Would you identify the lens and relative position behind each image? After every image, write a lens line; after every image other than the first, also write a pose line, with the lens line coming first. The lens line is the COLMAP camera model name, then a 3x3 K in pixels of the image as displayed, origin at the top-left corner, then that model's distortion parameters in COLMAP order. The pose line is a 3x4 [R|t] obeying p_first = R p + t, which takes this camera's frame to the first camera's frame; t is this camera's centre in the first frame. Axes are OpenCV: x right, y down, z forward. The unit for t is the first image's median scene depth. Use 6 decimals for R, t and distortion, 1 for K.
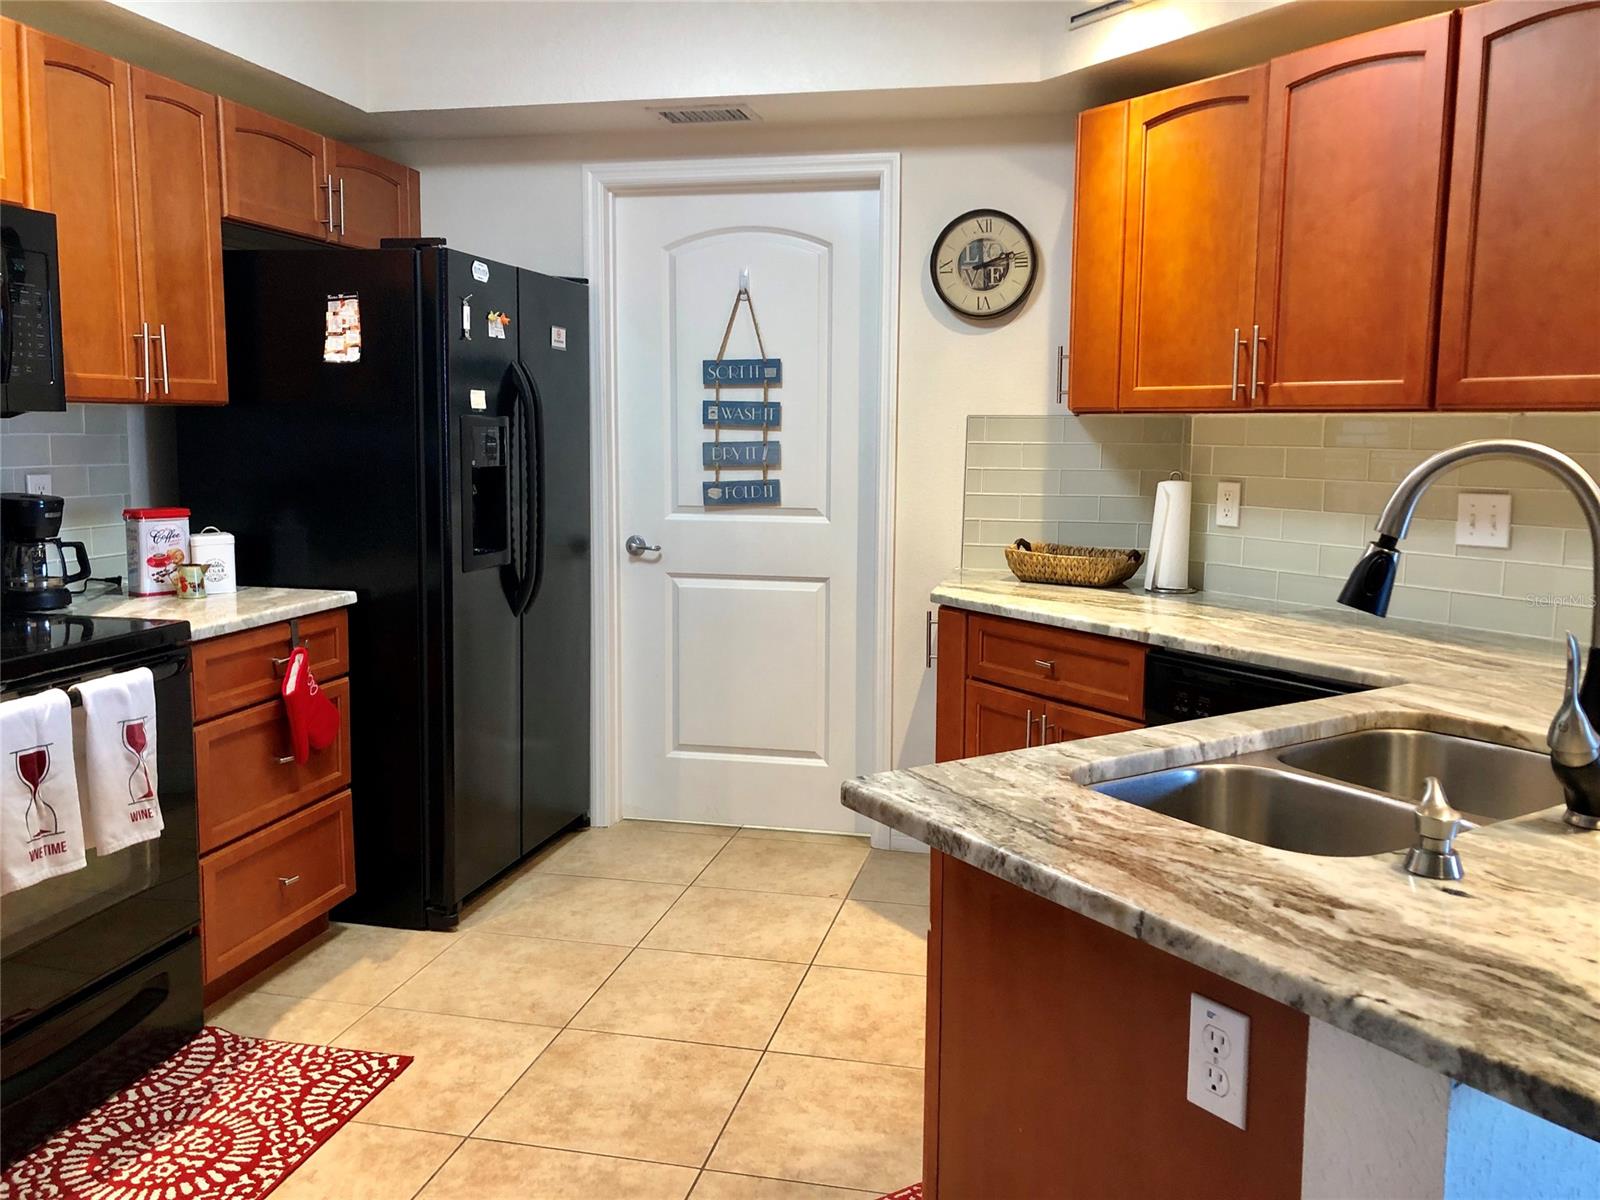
lens RADIAL K [[1305.0, 0, 805.8], [0, 1305.0, 594.2], [0, 0, 1]] dist [0.051535, -0.076066]
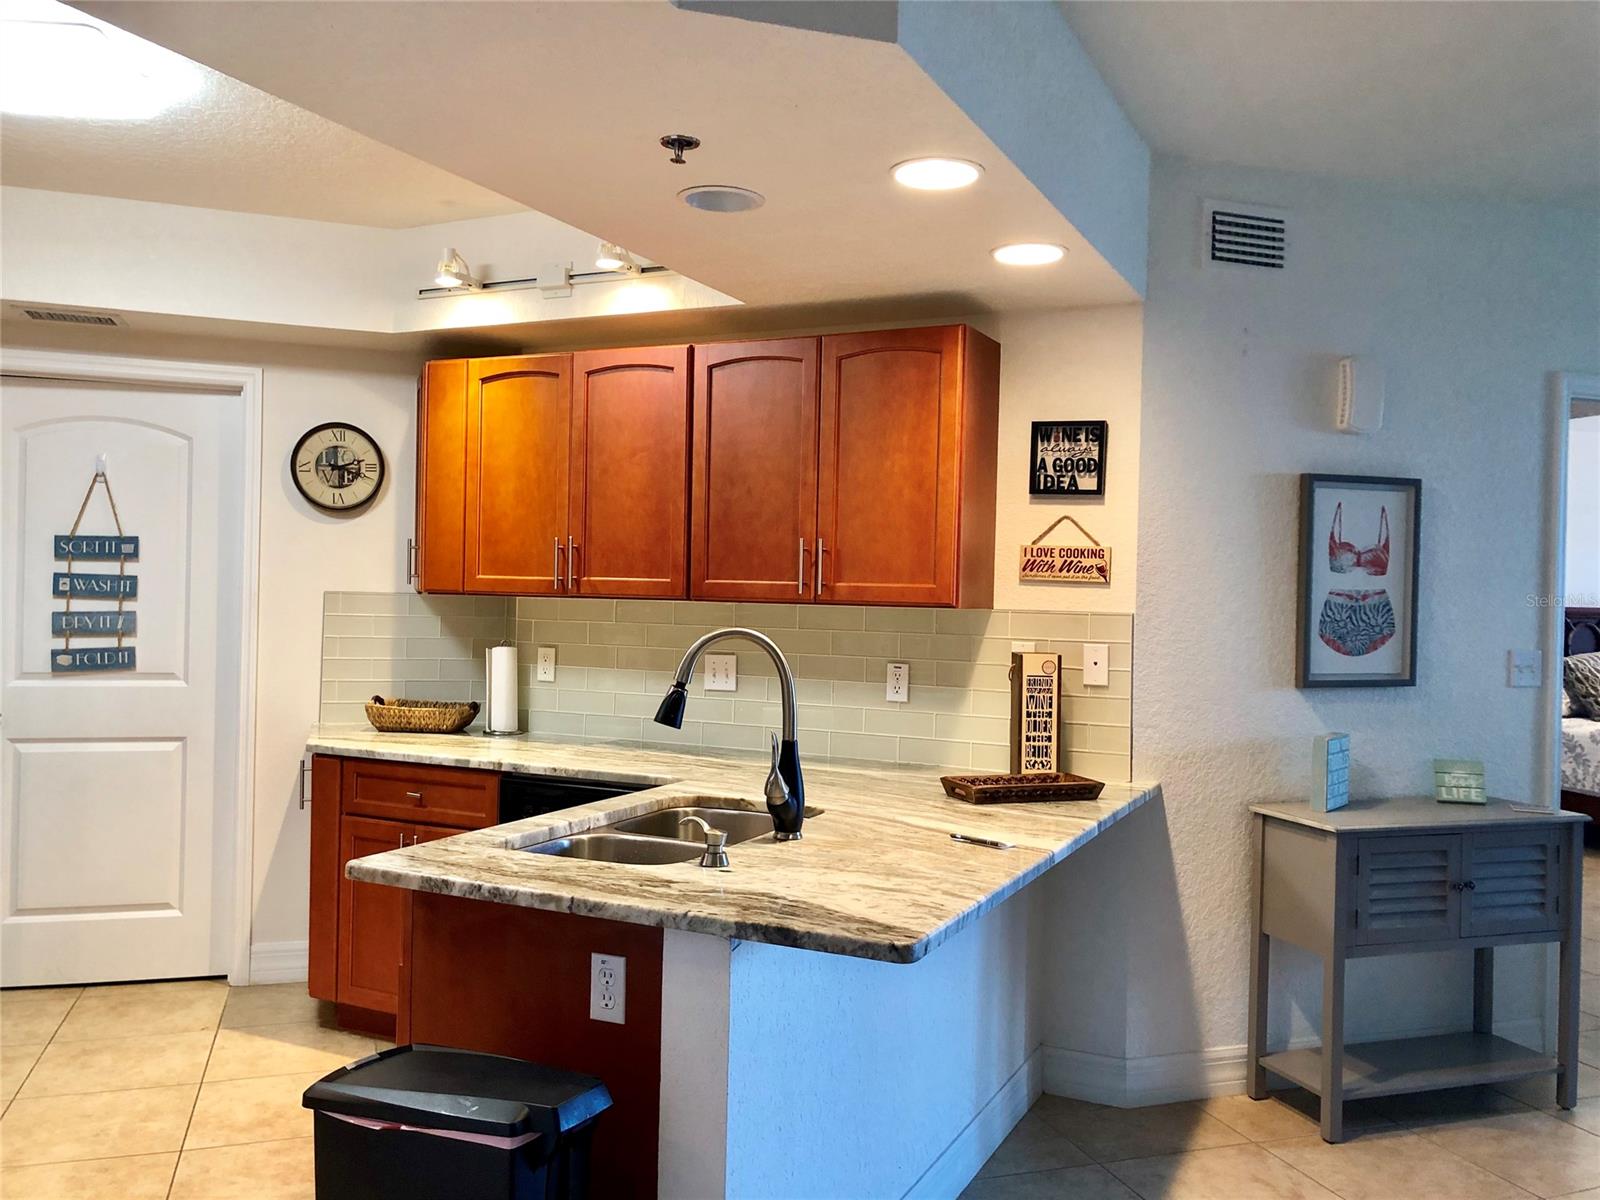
lens RADIAL K [[1305.0, 0, 805.8], [0, 1305.0, 594.2], [0, 0, 1]] dist [0.051535, -0.076066]
pose [[0.851708, 0.013215, 0.523850, -0.153104], [0.049635, 0.993153, -0.105755, 0.014068], [-0.521660, 0.116074, 0.845220, -0.266634]]
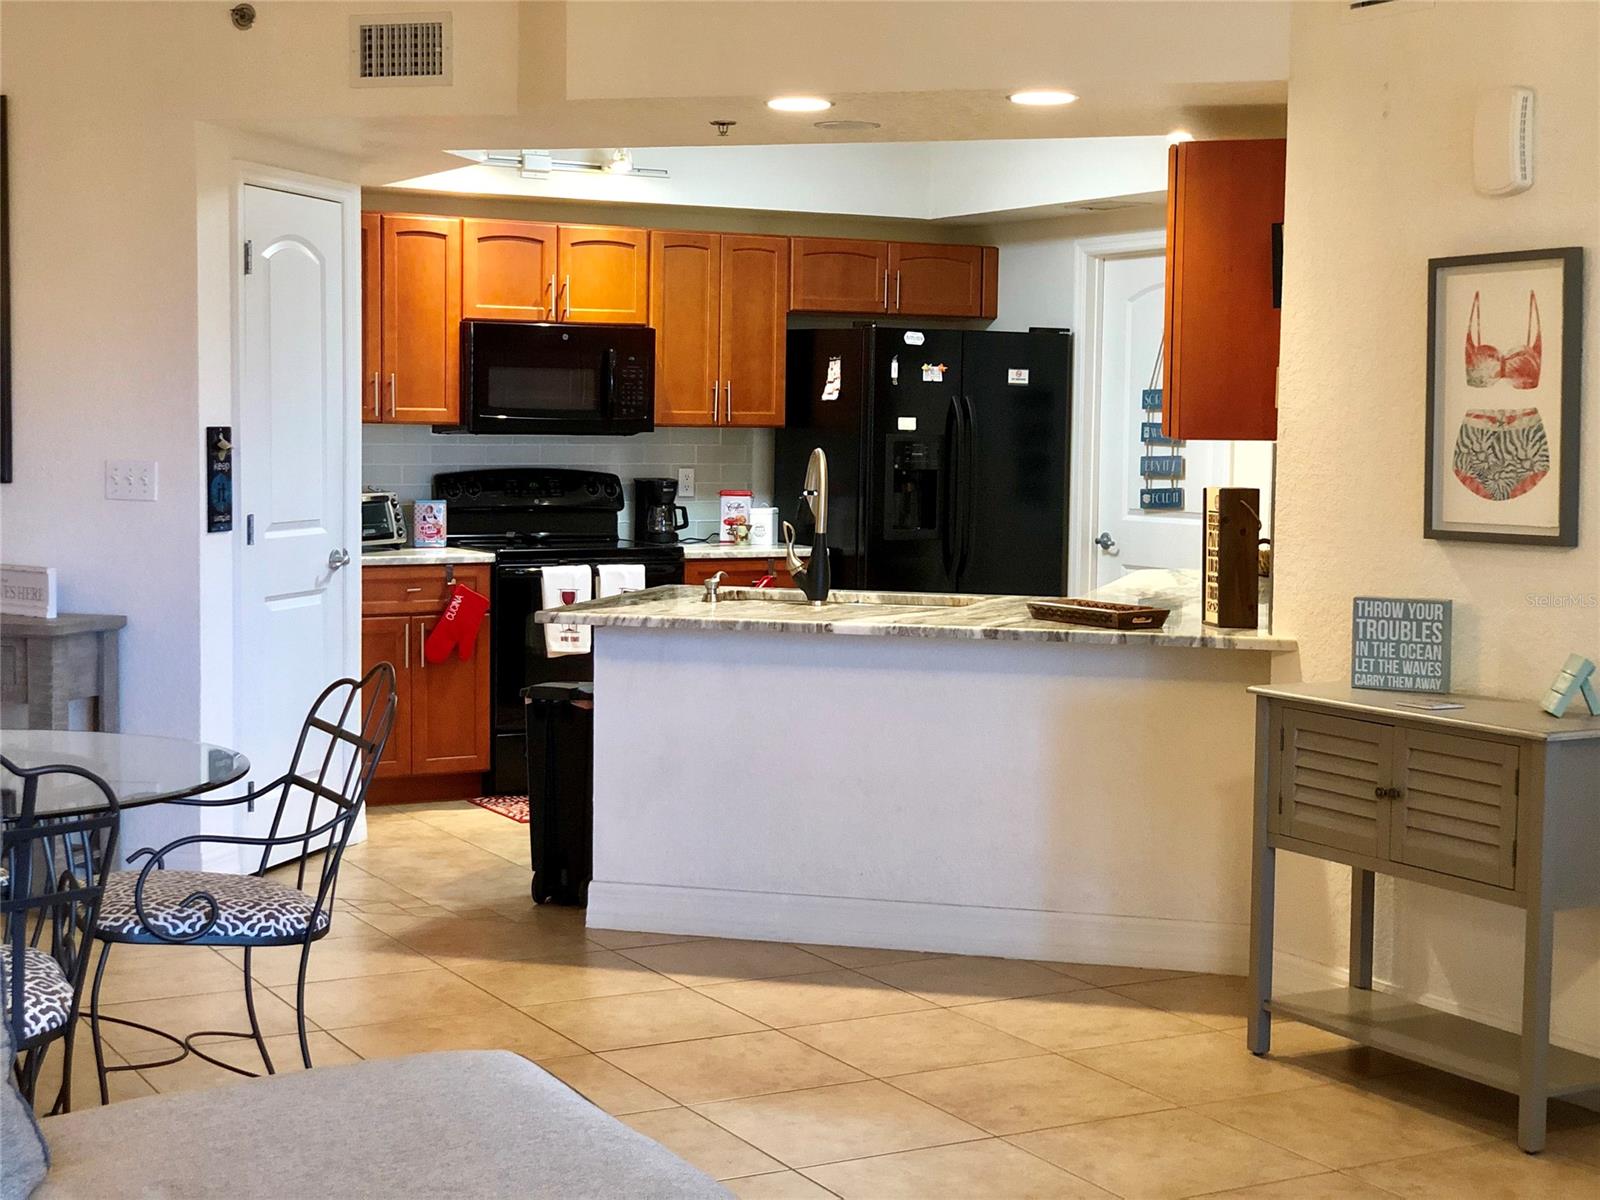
lens RADIAL K [[2387.6, 0, 799.6], [0, 2387.6, 602.8], [0, 0, 1]] dist [0.017307, -0.018761]
pose [[0.662152, 0.059423, -0.747010, 1.802470], [-0.104463, 0.994437, -0.013491, 0.107049], [0.742053, 0.086968, 0.664676, -0.913219]]
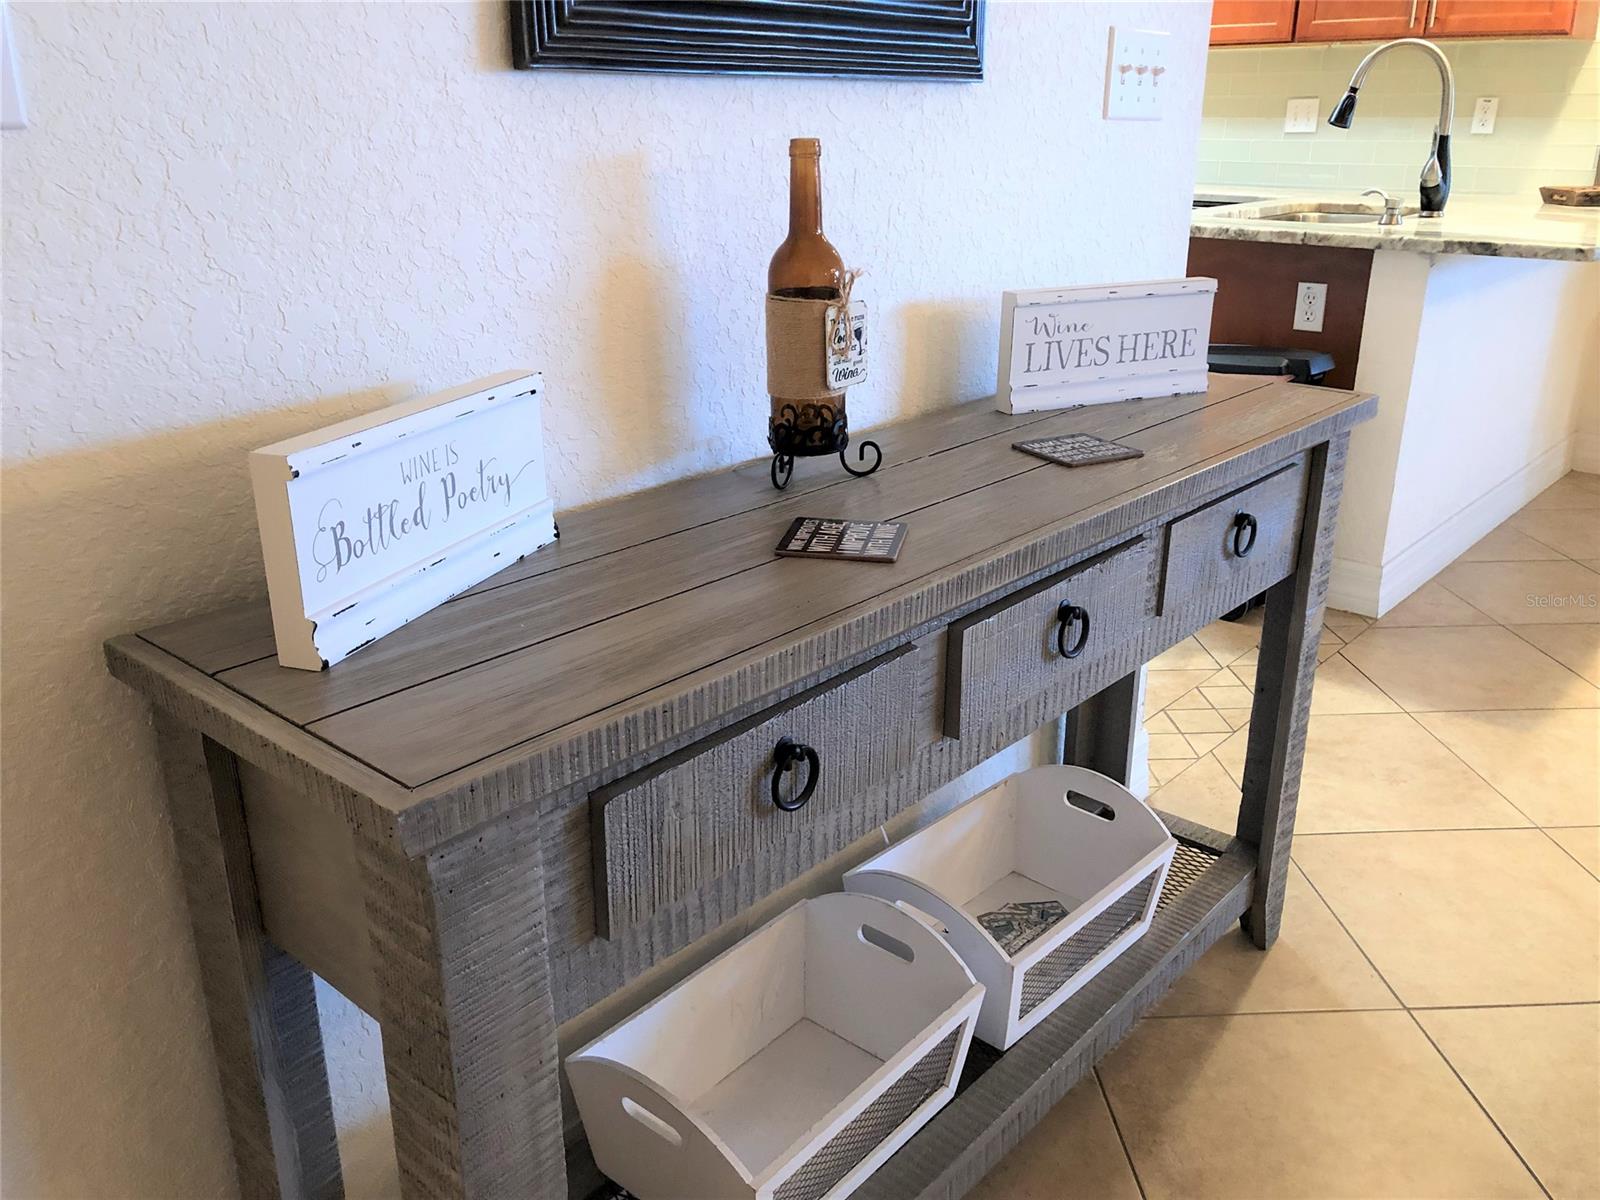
lens RADIAL K [[1305.0, 0, 805.8], [0, 1305.0, 594.2], [0, 0, 1]] dist [0.051535, -0.076066]
pose [[0.961895, -0.098808, 0.254942, -0.513709], [0.038852, 0.972352, 0.230266, 0.111582], [-0.270645, -0.211587, 0.939139, -0.468569]]
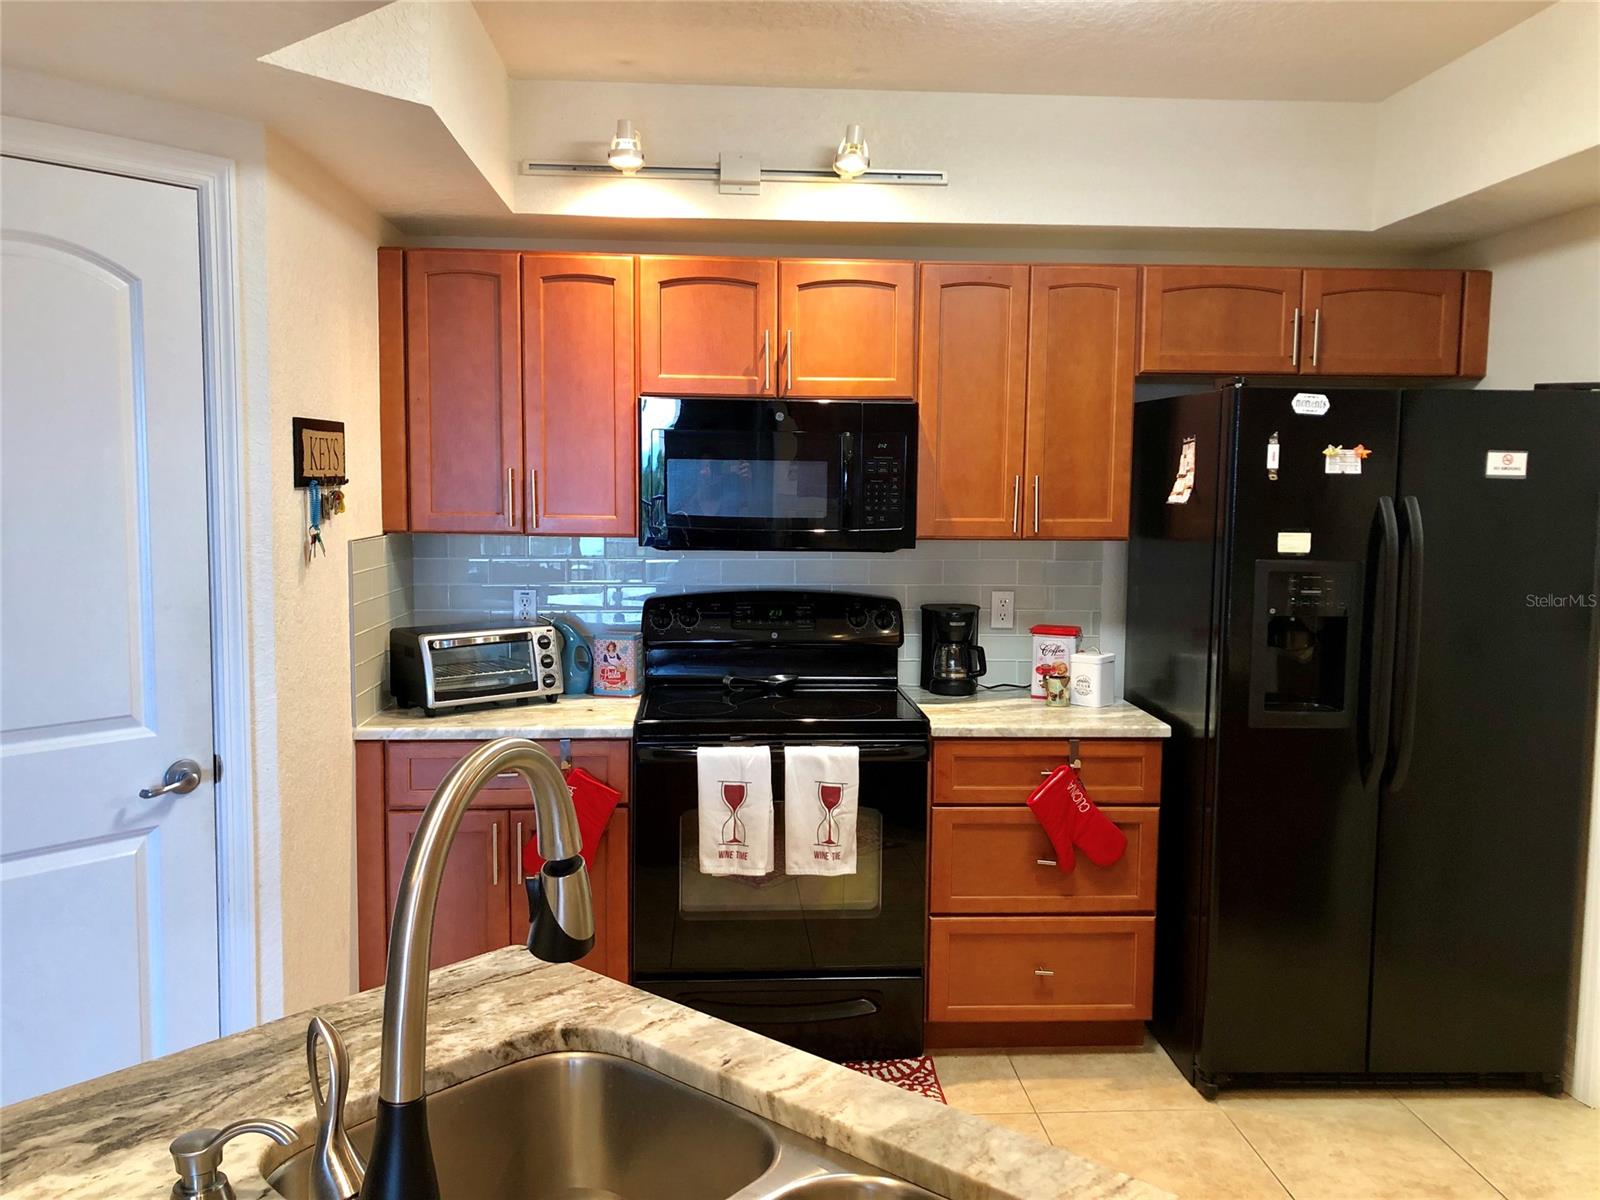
lens RADIAL K [[1305.0, 0, 805.8], [0, 1305.0, 594.2], [0, 0, 1]] dist [0.051535, -0.076066]
pose [[0.278107, 0.077720, -0.957401, 0.570591], [-0.132282, 0.990323, 0.041968, -0.113910], [0.951398, 0.114975, 0.285697, 0.449048]]
